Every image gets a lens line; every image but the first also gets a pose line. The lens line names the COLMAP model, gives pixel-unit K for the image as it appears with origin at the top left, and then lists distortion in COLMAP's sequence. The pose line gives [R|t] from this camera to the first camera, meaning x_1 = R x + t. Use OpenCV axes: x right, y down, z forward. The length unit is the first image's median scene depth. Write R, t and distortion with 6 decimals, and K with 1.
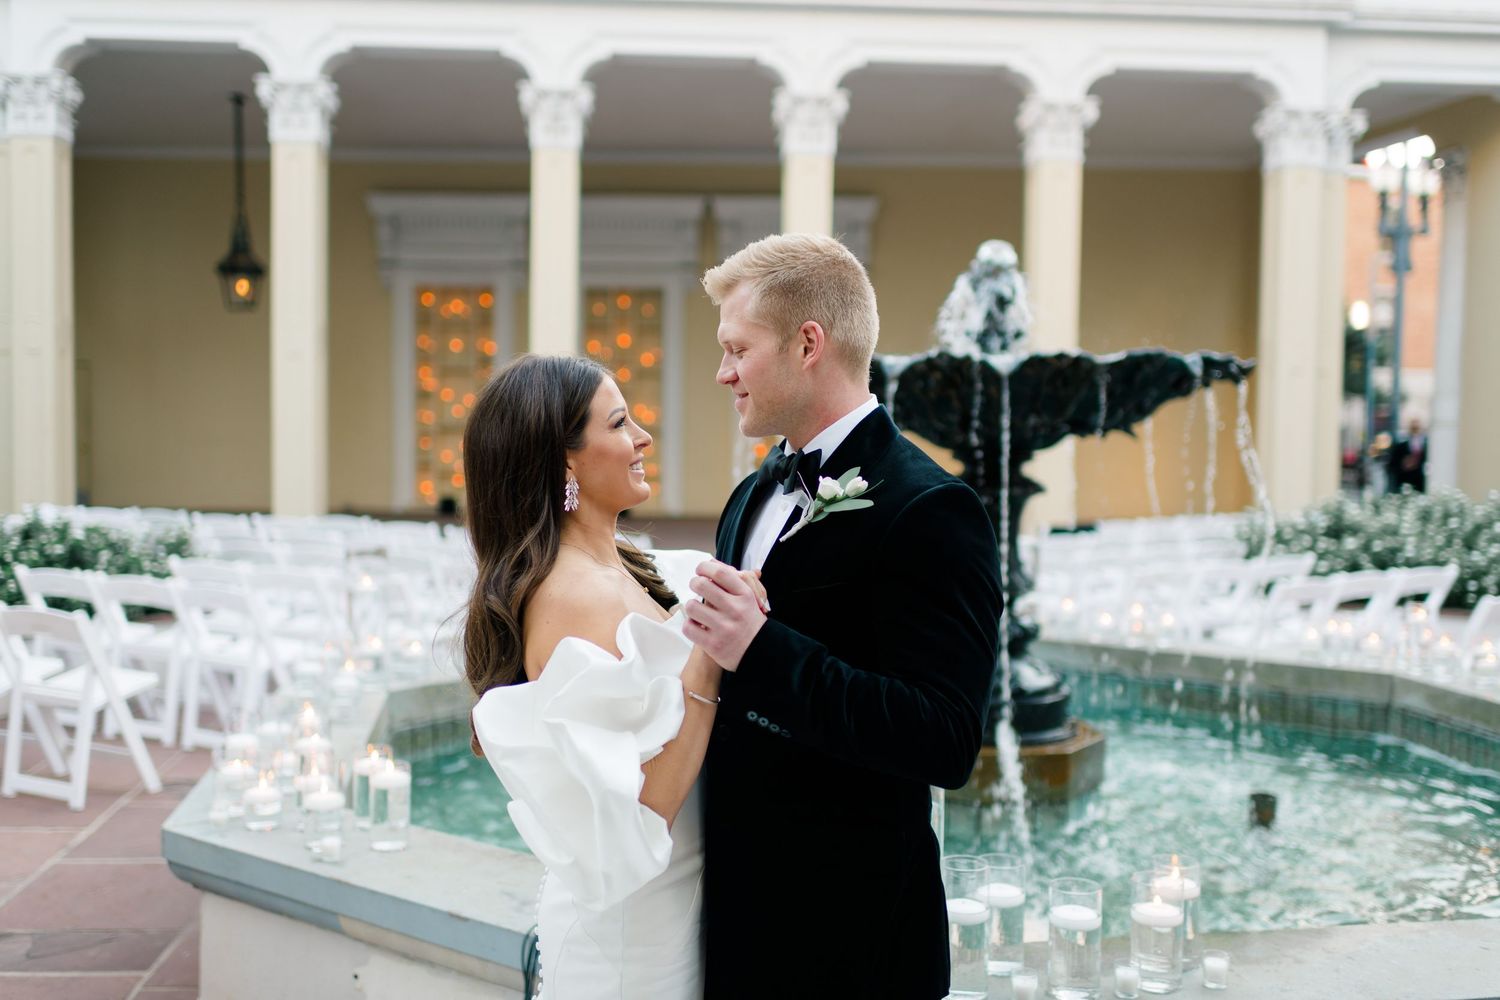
lens RADIAL K [[1549.1, 0, 752.0], [0, 1549.1, 528.6], [0, 0, 1]] dist [0.011811, -0.005439]
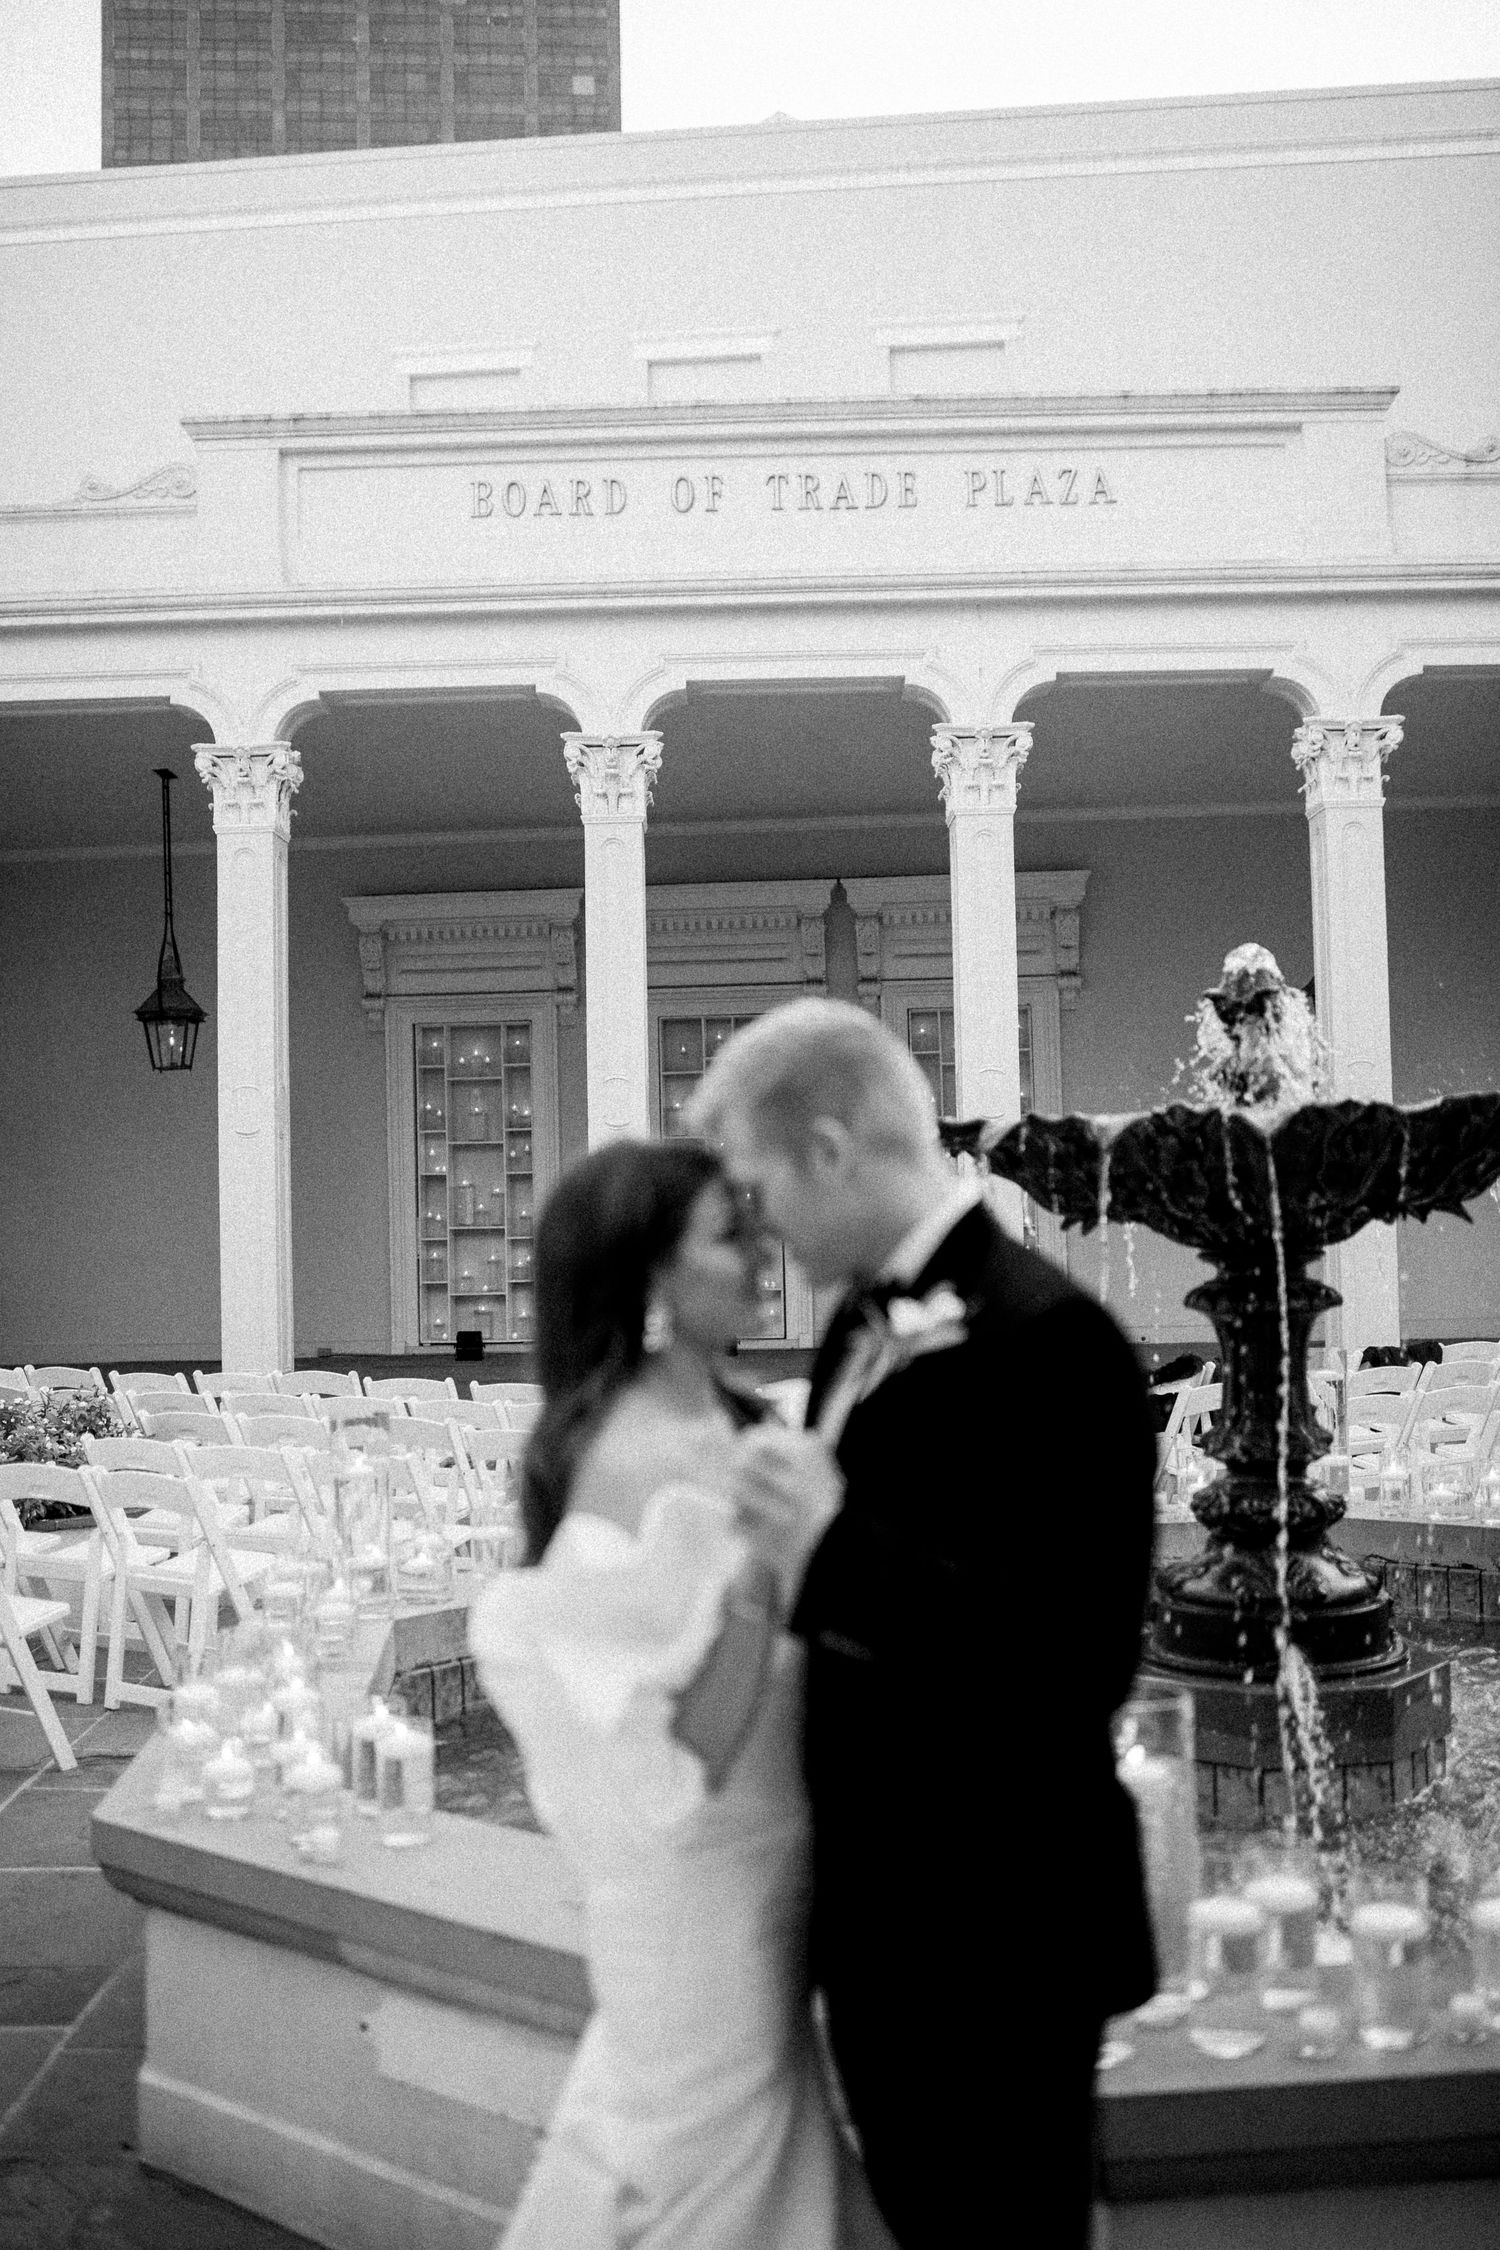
lens RADIAL K [[2326.8, 0, 747.3], [0, 2326.8, 1172.9], [0, 0, 1]] dist [-0.076884, 0.018708]
pose [[0.996759, -0.035625, -0.072132, 0.004874], [0.029476, 0.995981, -0.084579, -0.002741], [0.074856, 0.082179, 0.993802, -0.037405]]
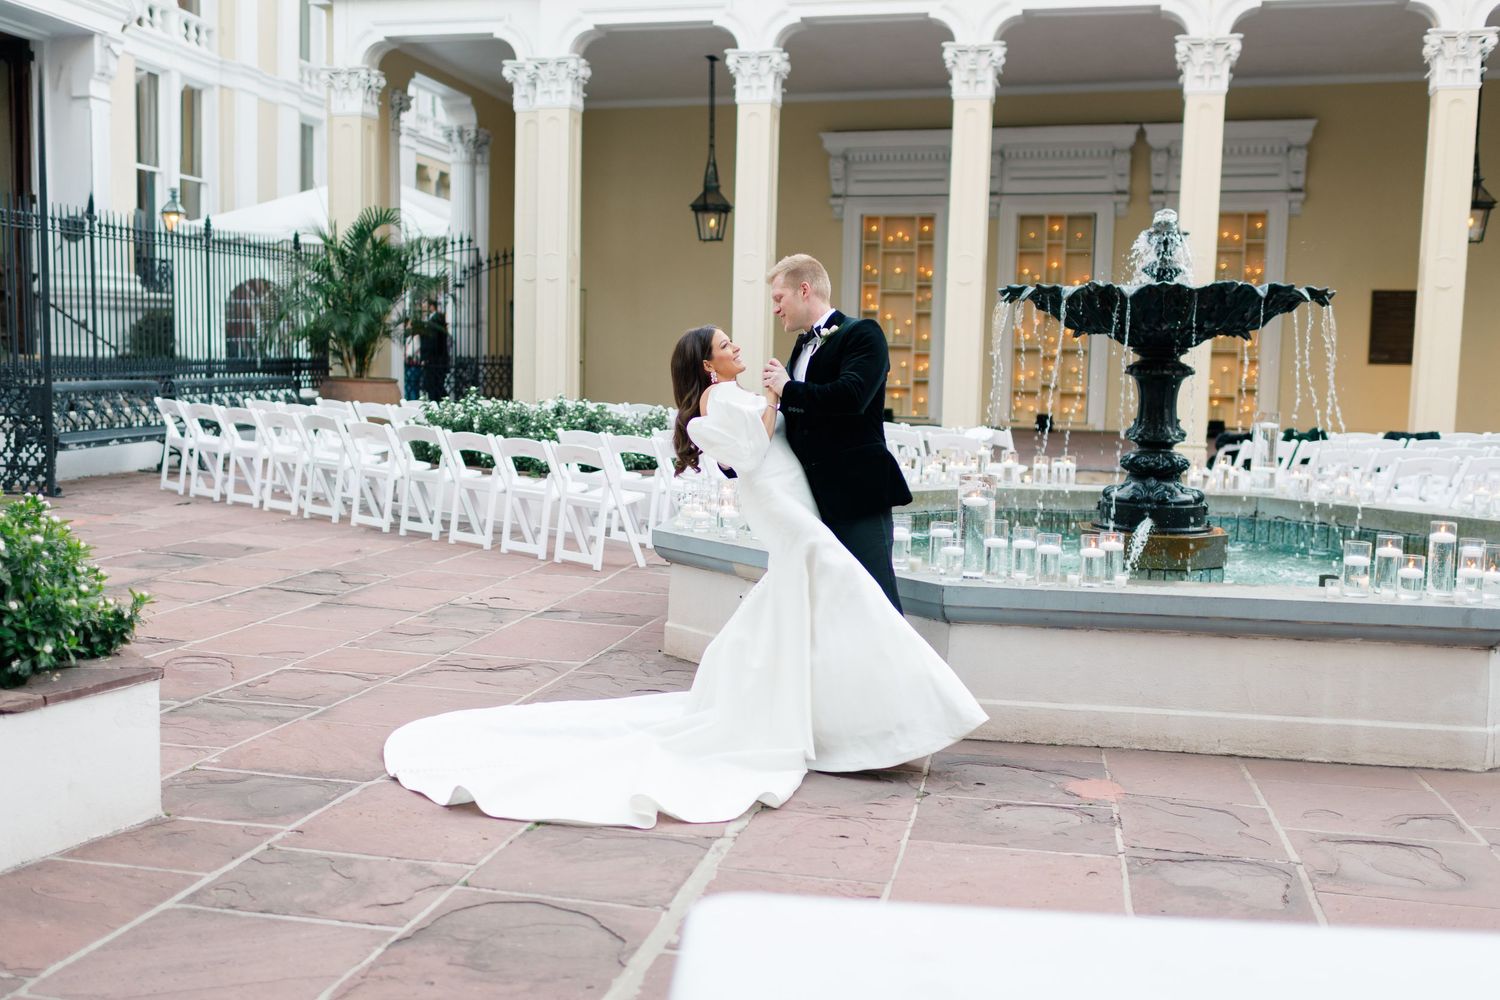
lens RADIAL K [[1549.1, 0, 752.0], [0, 1549.1, 528.6], [0, 0, 1]] dist [0.011811, -0.005439]
pose [[0.957744, 0.039862, -0.284845, 0.242033], [-0.025760, 0.998258, 0.053086, 0.066671], [0.286465, -0.043505, 0.957102, -0.675445]]
